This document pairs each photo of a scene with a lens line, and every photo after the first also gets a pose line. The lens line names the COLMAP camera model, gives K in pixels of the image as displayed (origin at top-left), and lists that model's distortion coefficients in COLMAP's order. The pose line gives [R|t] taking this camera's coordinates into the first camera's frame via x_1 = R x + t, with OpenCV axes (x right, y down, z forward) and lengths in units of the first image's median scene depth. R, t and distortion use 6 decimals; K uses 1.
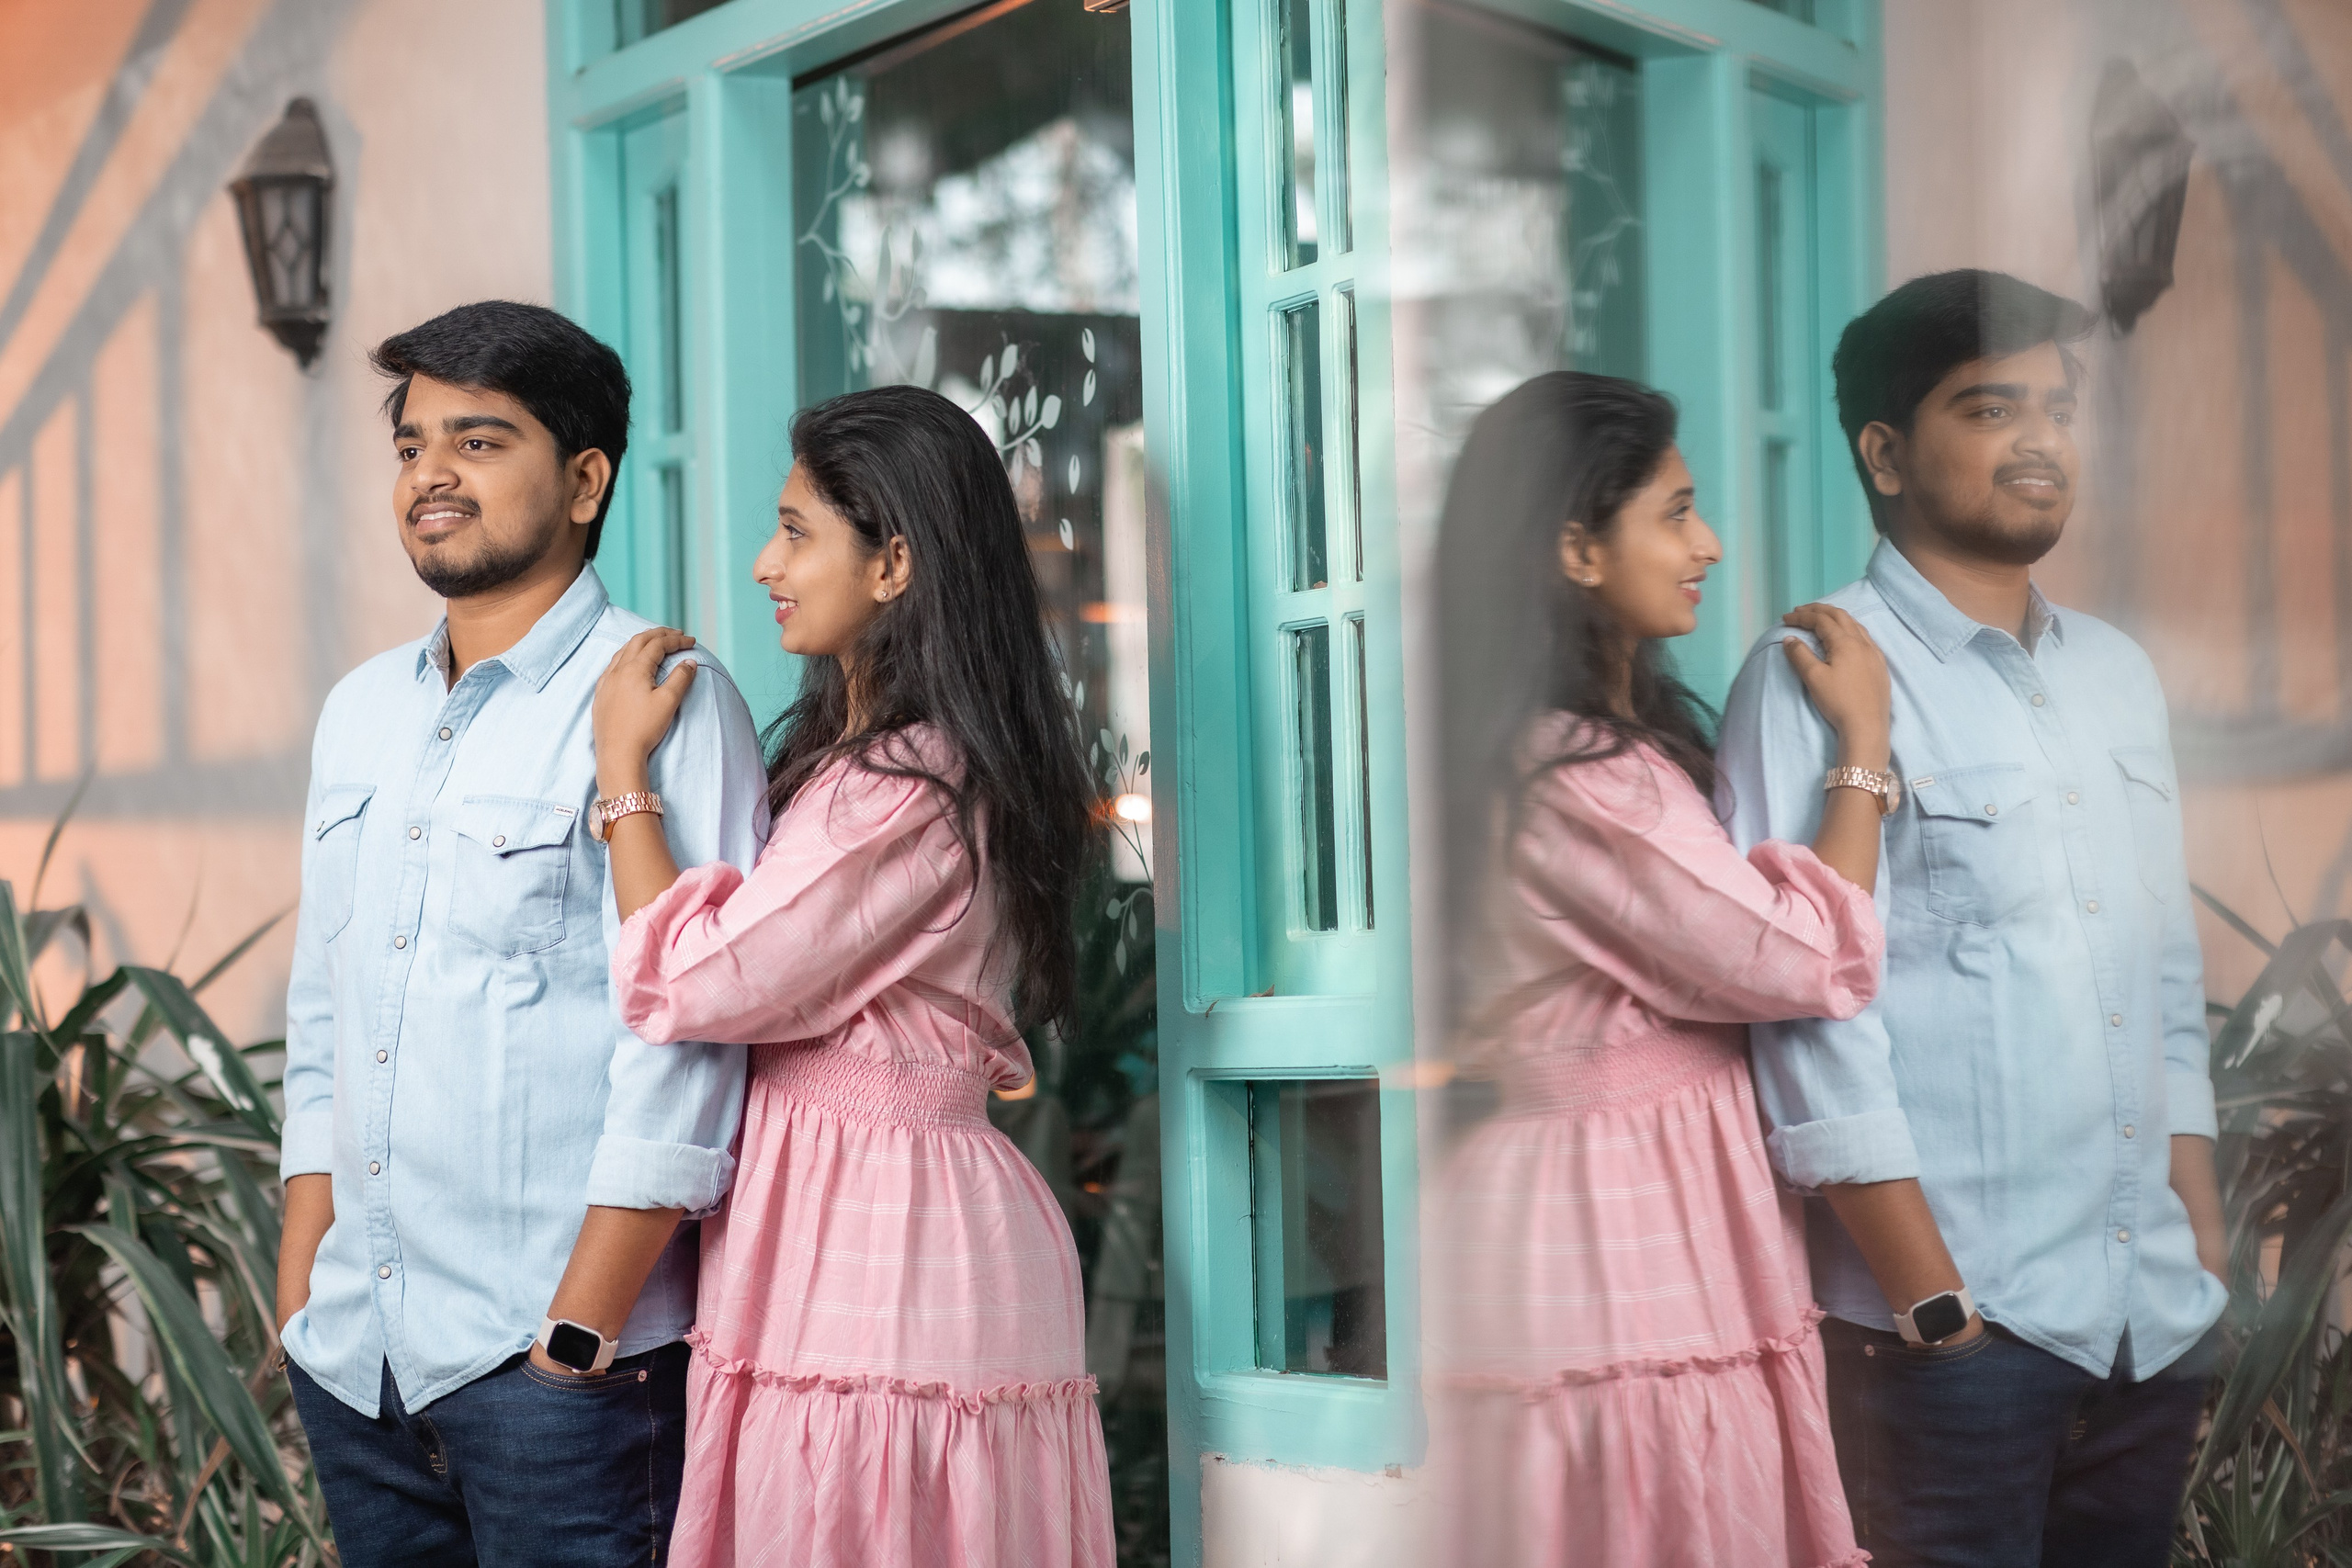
lens RADIAL K [[5464.8, 0, 1178.0], [0, 5464.8, 793.4], [0, 0, 1]] dist [0.002188, -0.179005]
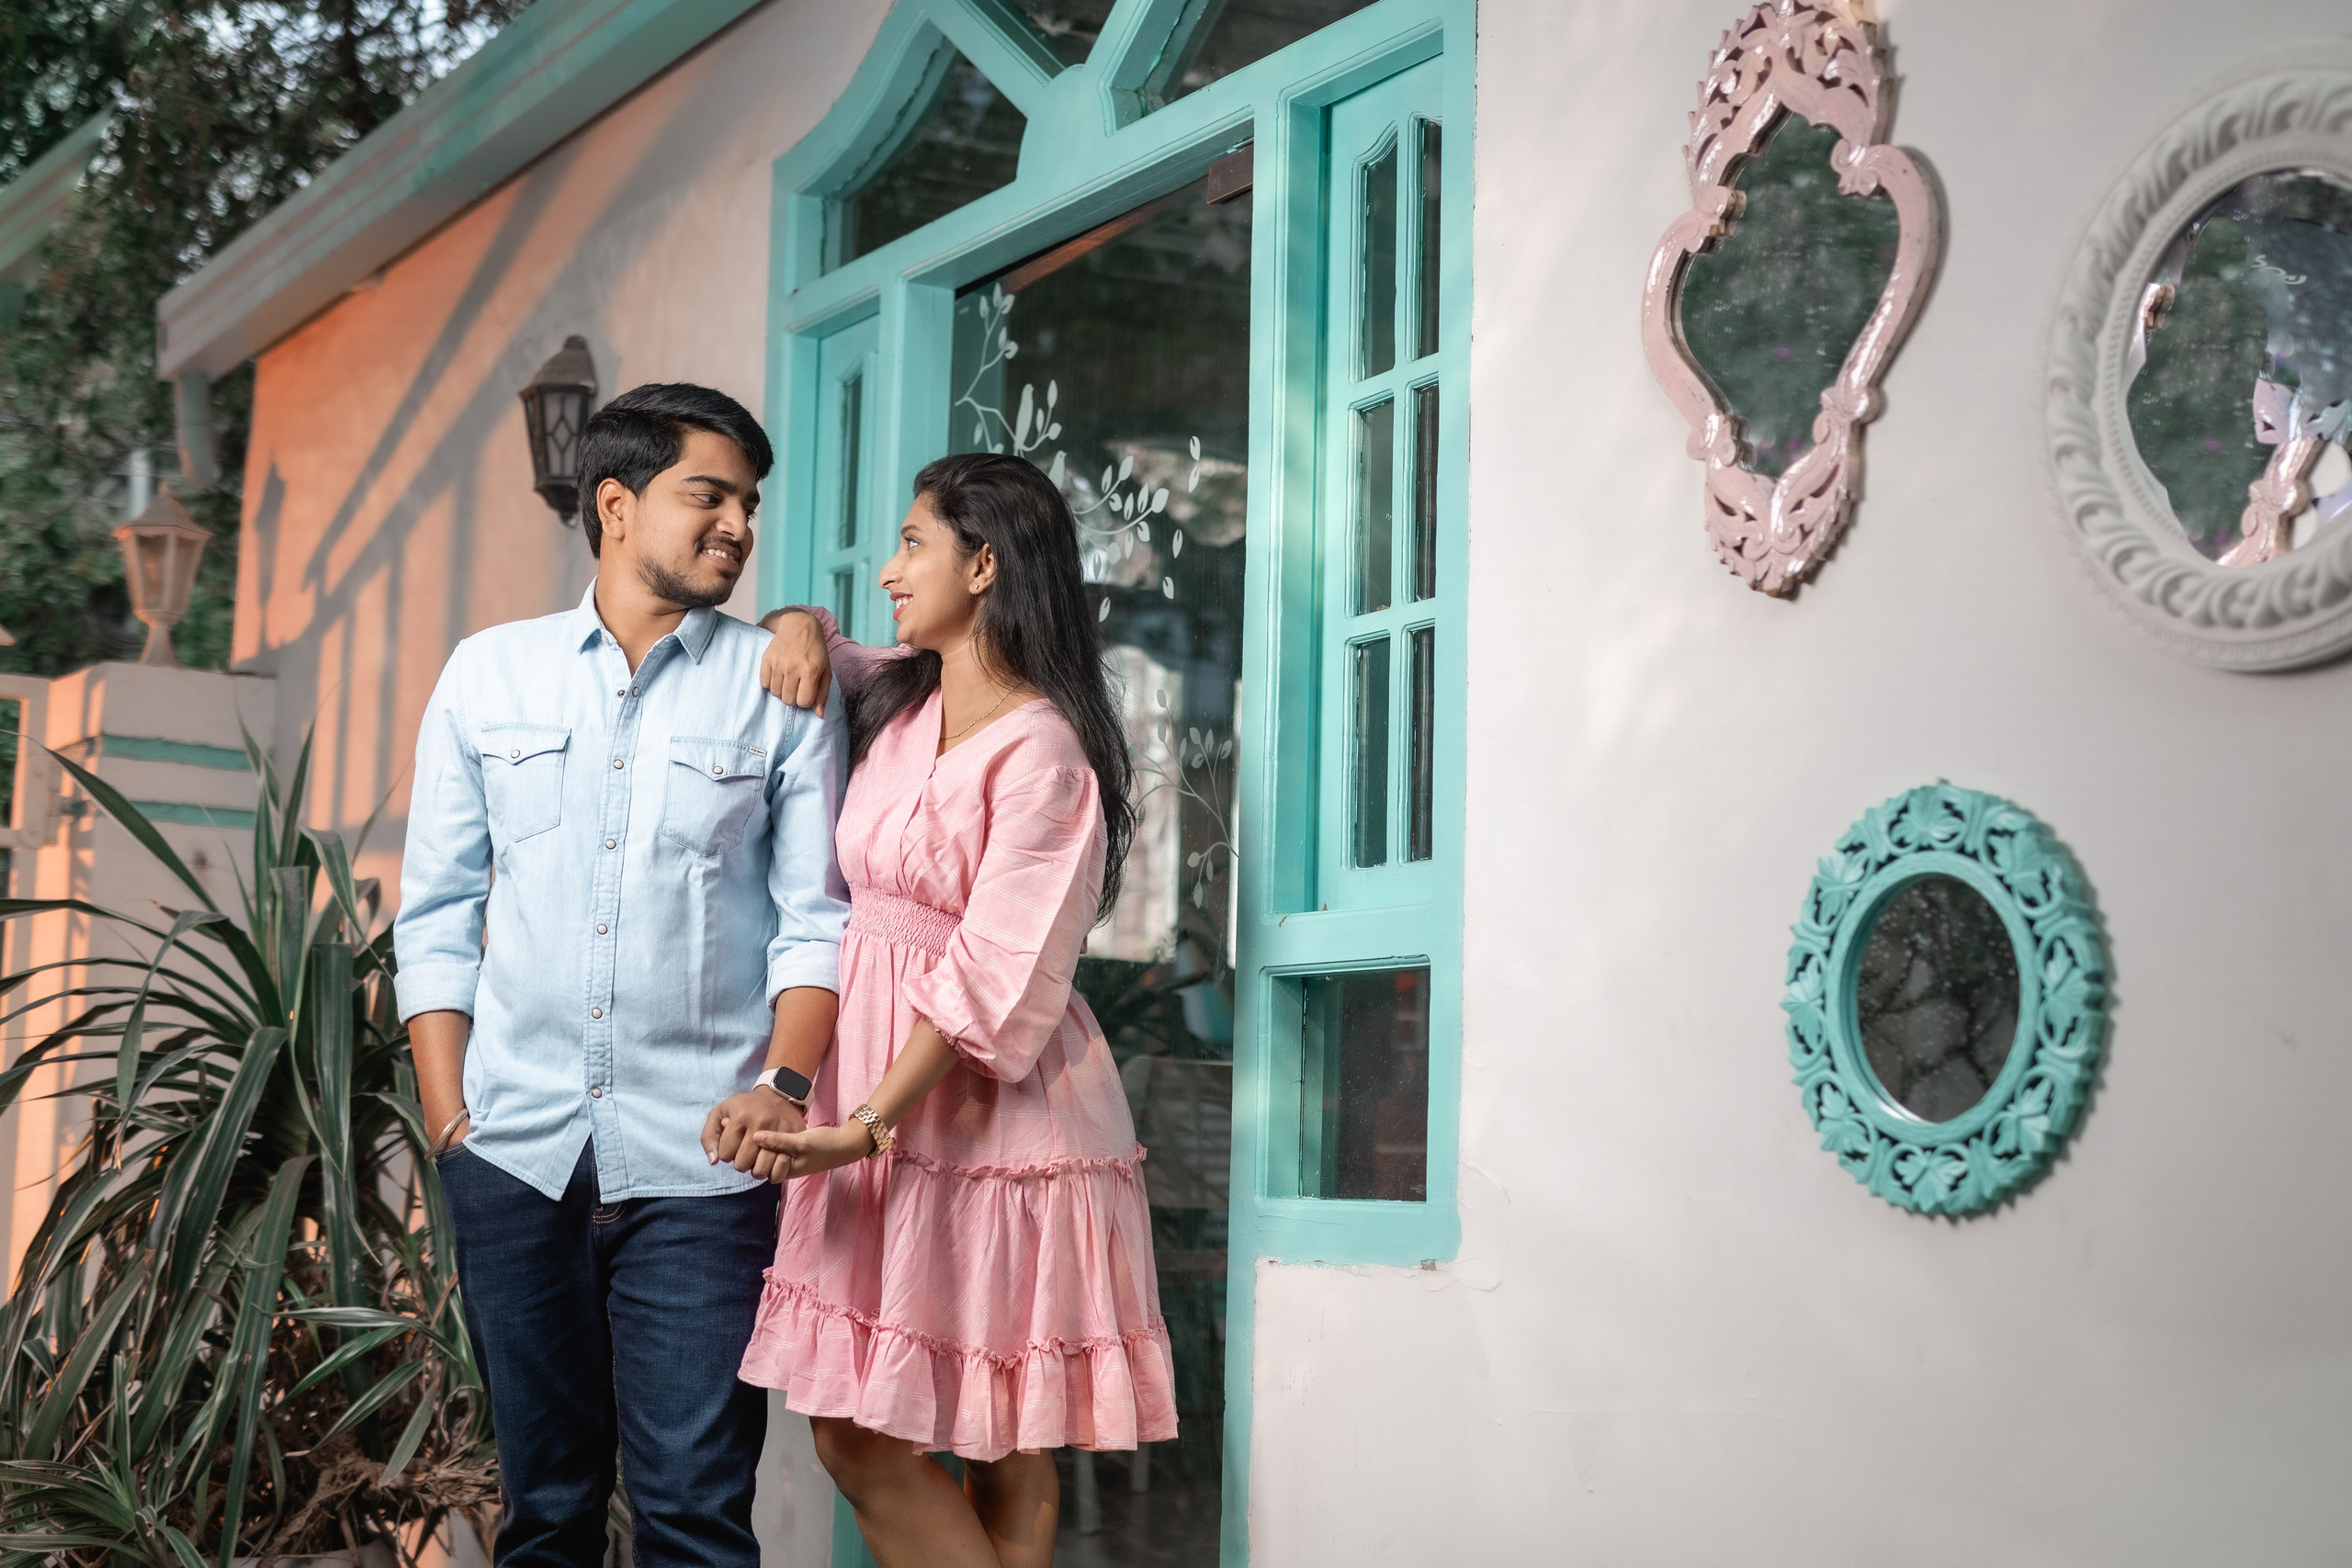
lens RADIAL K [[3210.2, 0, 1191.6], [0, 3210.2, 824.9], [0, 0, 1]] dist [0.019931, -0.053695]
pose [[0.995796, 0.060856, 0.068467, -0.068661], [-0.056074, 0.995990, -0.069716, 0.069658], [-0.072436, 0.065583, 0.995215, 0.217970]]
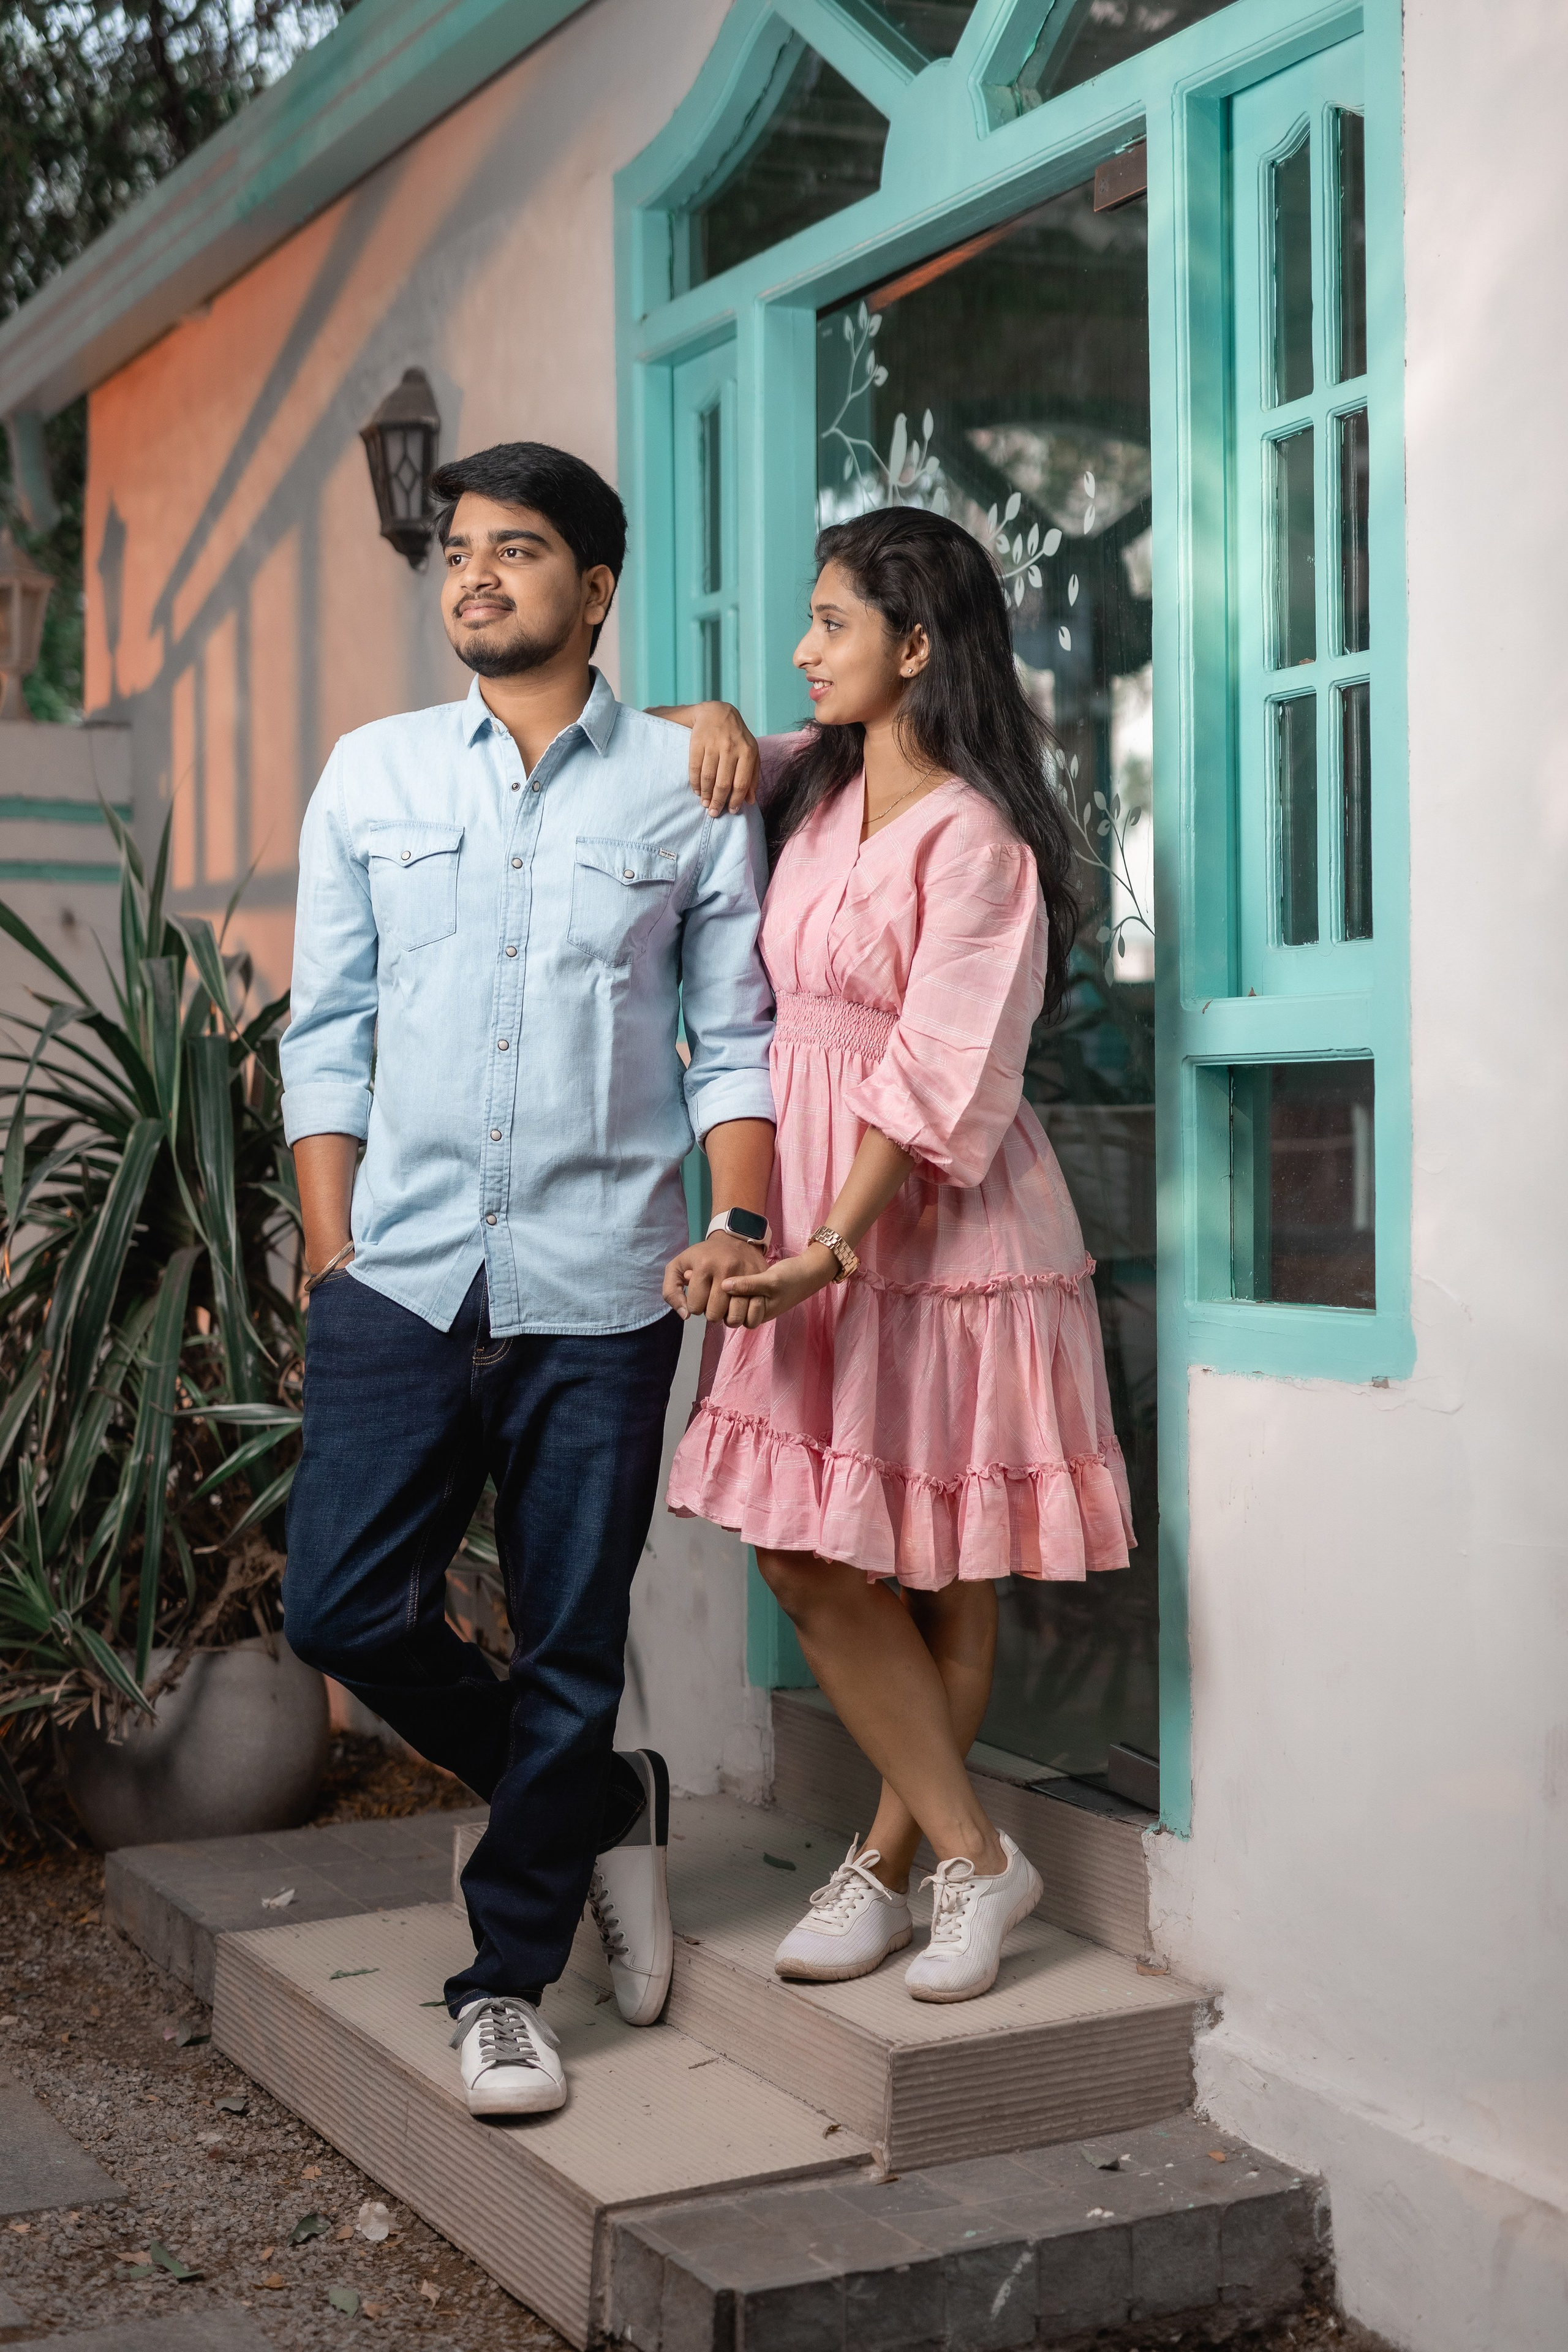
lens RADIAL K [[3194.0, 0, 773.4], [0, 3194.0, 1173.6], [0, 0, 1]] dist [-0.014751, 0.082673]
pose [[0.999766, 0.018483, -0.011210, -0.080527], [-0.017809, 0.998189, 0.057466, 0.036125], [0.012252, -0.057253, 0.998285, 0.268536]]
